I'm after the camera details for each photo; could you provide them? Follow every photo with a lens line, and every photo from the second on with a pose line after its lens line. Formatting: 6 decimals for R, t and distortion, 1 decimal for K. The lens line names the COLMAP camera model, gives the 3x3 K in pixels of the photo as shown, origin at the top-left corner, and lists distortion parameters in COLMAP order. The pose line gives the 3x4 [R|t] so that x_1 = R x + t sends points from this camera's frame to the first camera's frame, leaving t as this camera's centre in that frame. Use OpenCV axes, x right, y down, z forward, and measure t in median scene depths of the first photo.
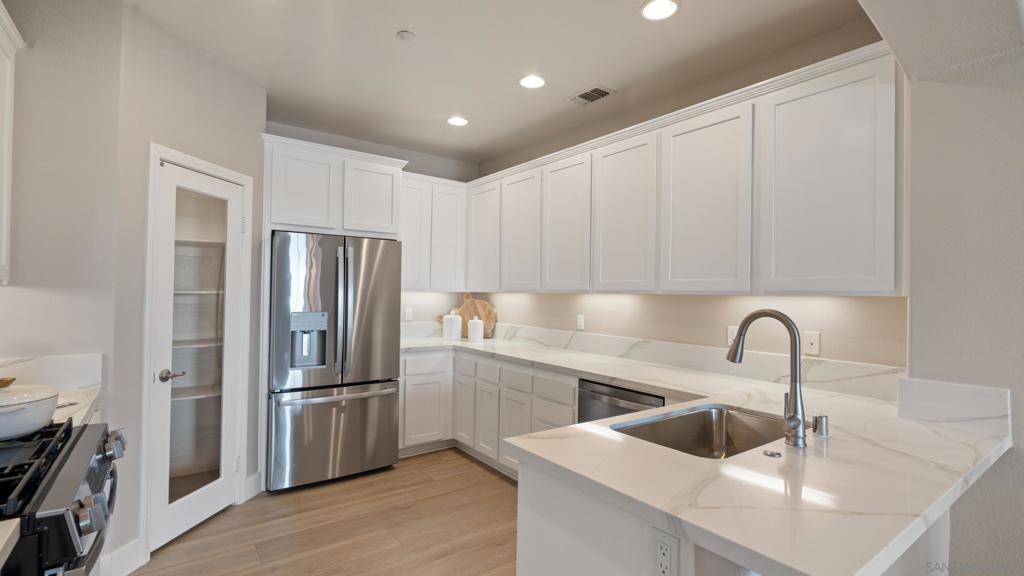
lens RADIAL K [[471.4, 0, 522.9], [0, 471.4, 289.7], [0, 0, 1]] dist [-0.003550, -0.000661]
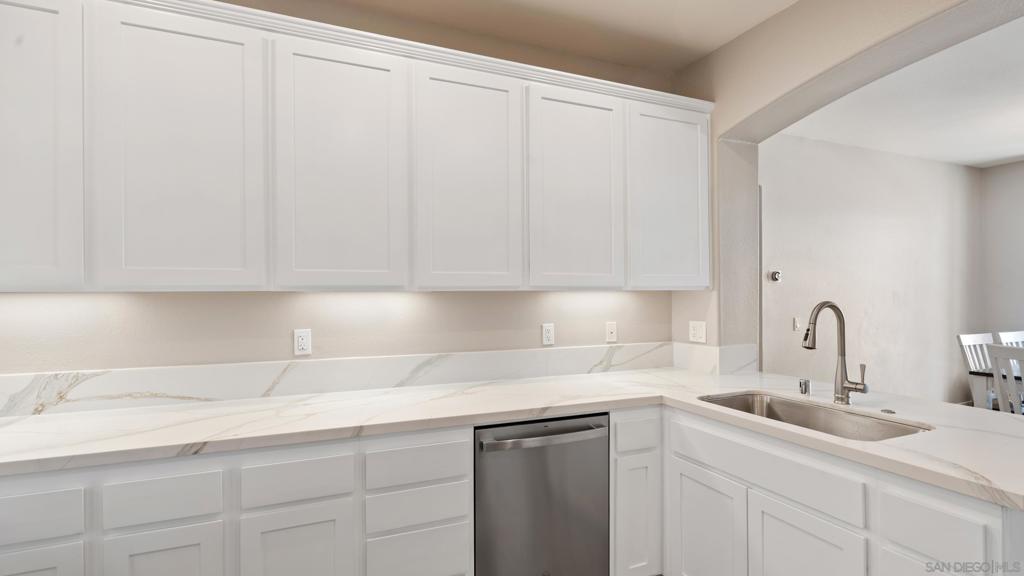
lens RADIAL K [[471.4, 0, 510.1], [0, 471.4, 291.4], [0, 0, 1]] dist [-0.003550, -0.000661]
pose [[0.255384, -0.011621, 0.966770, -0.418721], [-0.000768, 0.999925, 0.012223, 0.001124], [-0.966839, -0.003864, 0.255356, 0.714360]]
